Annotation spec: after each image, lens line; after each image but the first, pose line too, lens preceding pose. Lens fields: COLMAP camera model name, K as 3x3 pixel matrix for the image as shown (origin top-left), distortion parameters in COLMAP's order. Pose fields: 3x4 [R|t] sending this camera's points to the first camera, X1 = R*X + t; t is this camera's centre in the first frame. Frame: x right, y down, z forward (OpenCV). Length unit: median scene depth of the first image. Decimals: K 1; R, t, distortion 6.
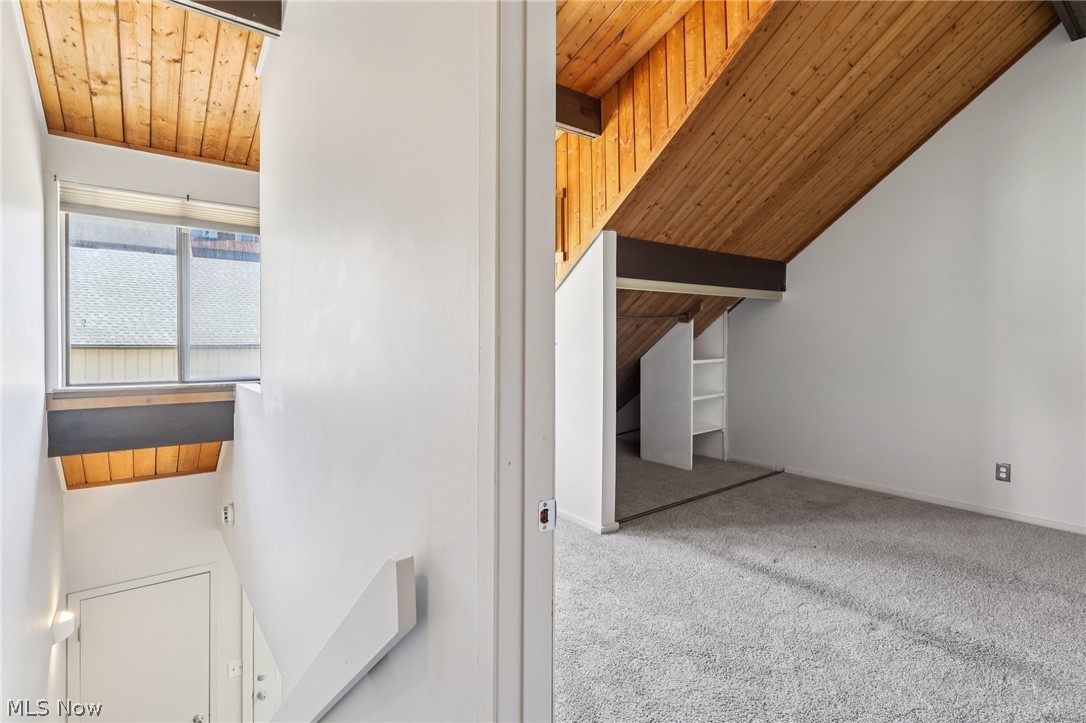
lens RADIAL K [[528.9, 0, 546.8], [0, 528.9, 354.2], [0, 0, 1]] dist [0.001303, 0.000468]
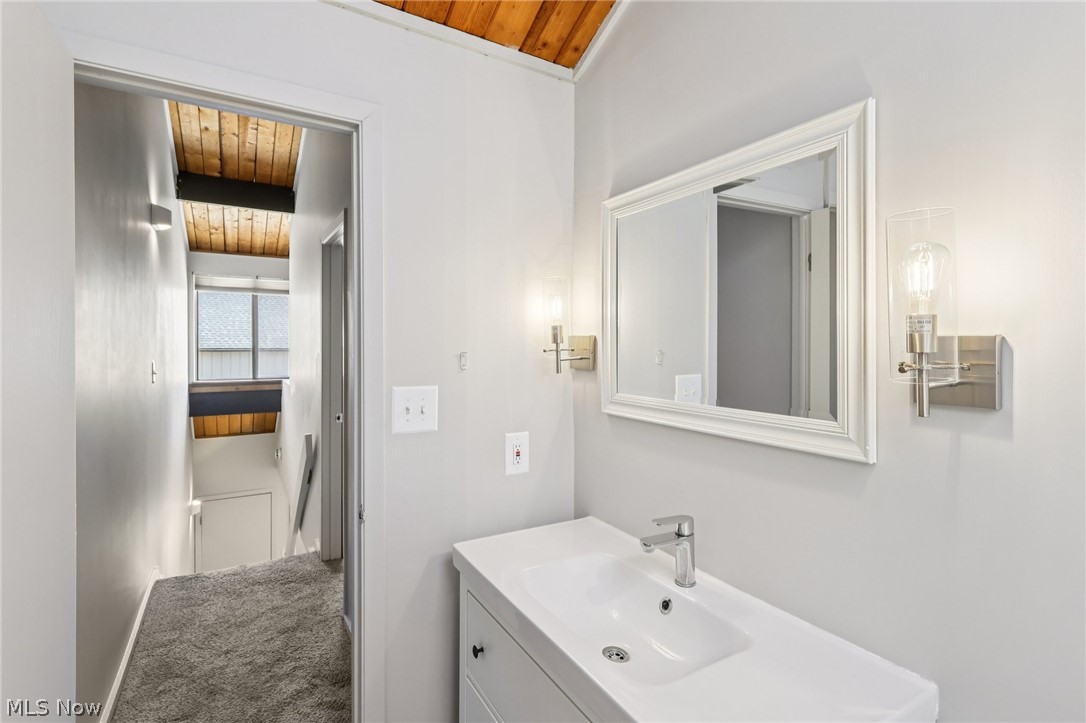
lens RADIAL K [[524.2, 0, 543.6], [0, 524.2, 357.5], [0, 0, 1]] dist [0.001966, 0.000622]
pose [[0.992854, 0.004874, -0.119235, 0.441018], [-0.003998, 0.999963, 0.007585, -0.033084], [0.119267, -0.007054, 0.992837, -0.576802]]
